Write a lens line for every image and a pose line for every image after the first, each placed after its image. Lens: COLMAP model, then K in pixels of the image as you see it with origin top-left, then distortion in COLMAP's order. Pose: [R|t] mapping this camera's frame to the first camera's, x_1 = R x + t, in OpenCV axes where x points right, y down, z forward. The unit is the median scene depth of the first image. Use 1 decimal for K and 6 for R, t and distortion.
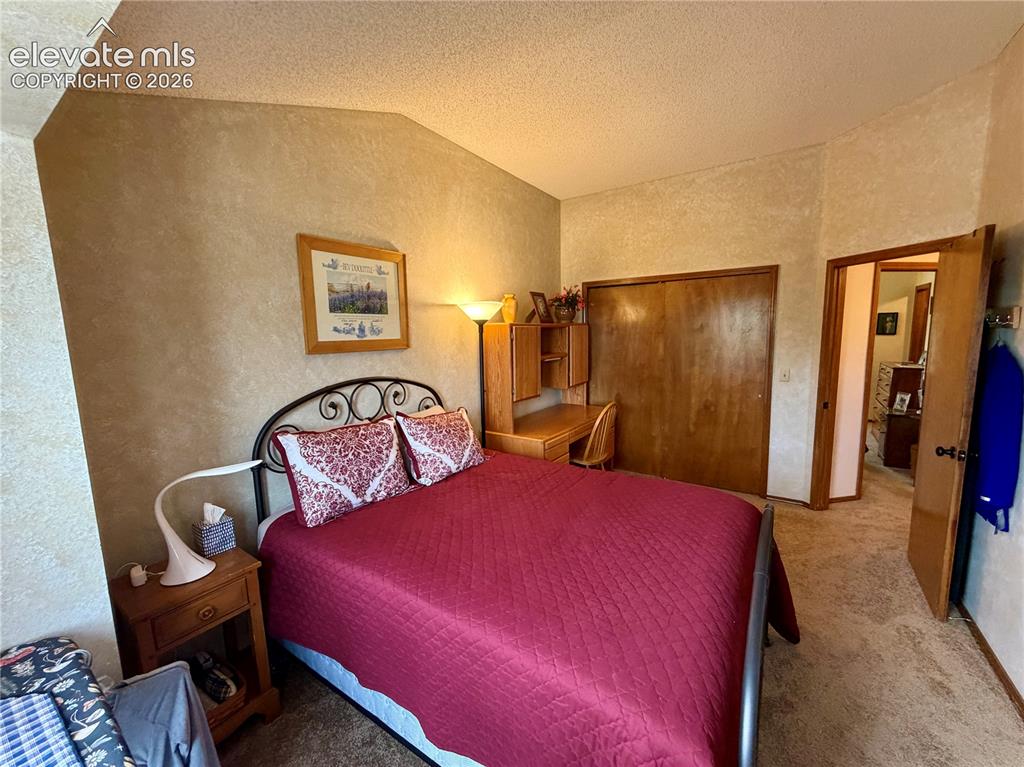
lens RADIAL K [[407.3, 0, 510.5], [0, 407.3, 382.8], [0, 0, 1]] dist [-0.000864, -0.000271]
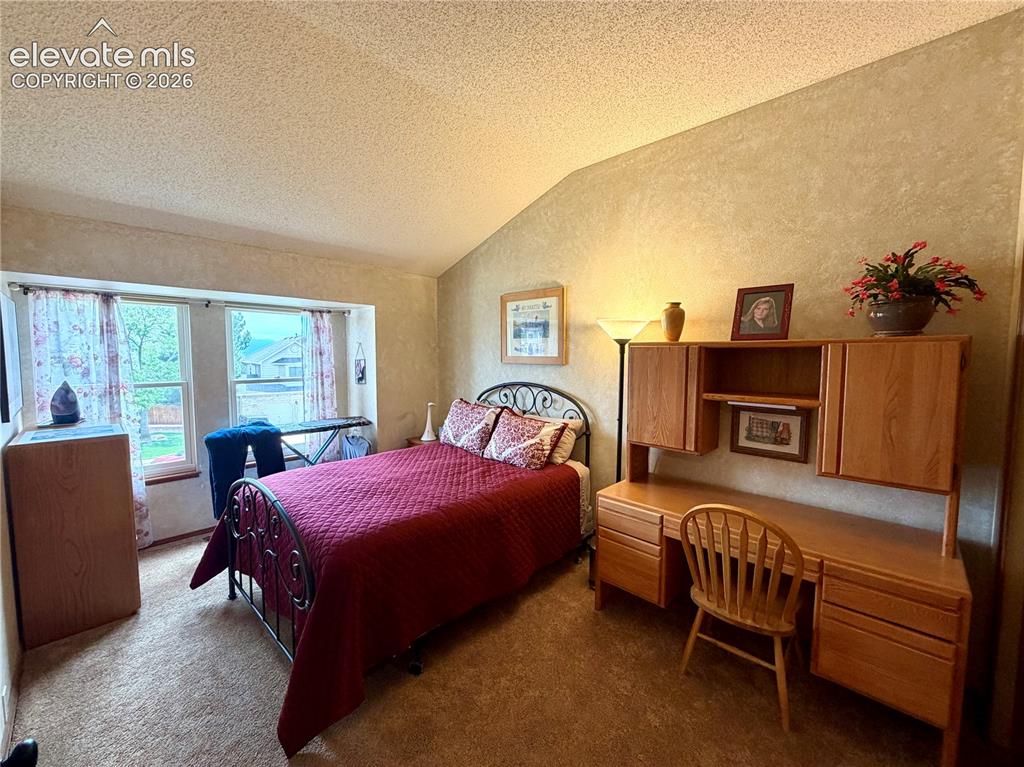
lens RADIAL K [[407.3, 0, 510.7], [0, 407.3, 382.7], [0, 0, 1]] dist [-0.000864, -0.000271]
pose [[-0.157166, 0.091509, -0.983323, 1.046617], [-0.123919, 0.986001, 0.111564, -0.161591], [0.979767, 0.139386, -0.143626, 1.125675]]
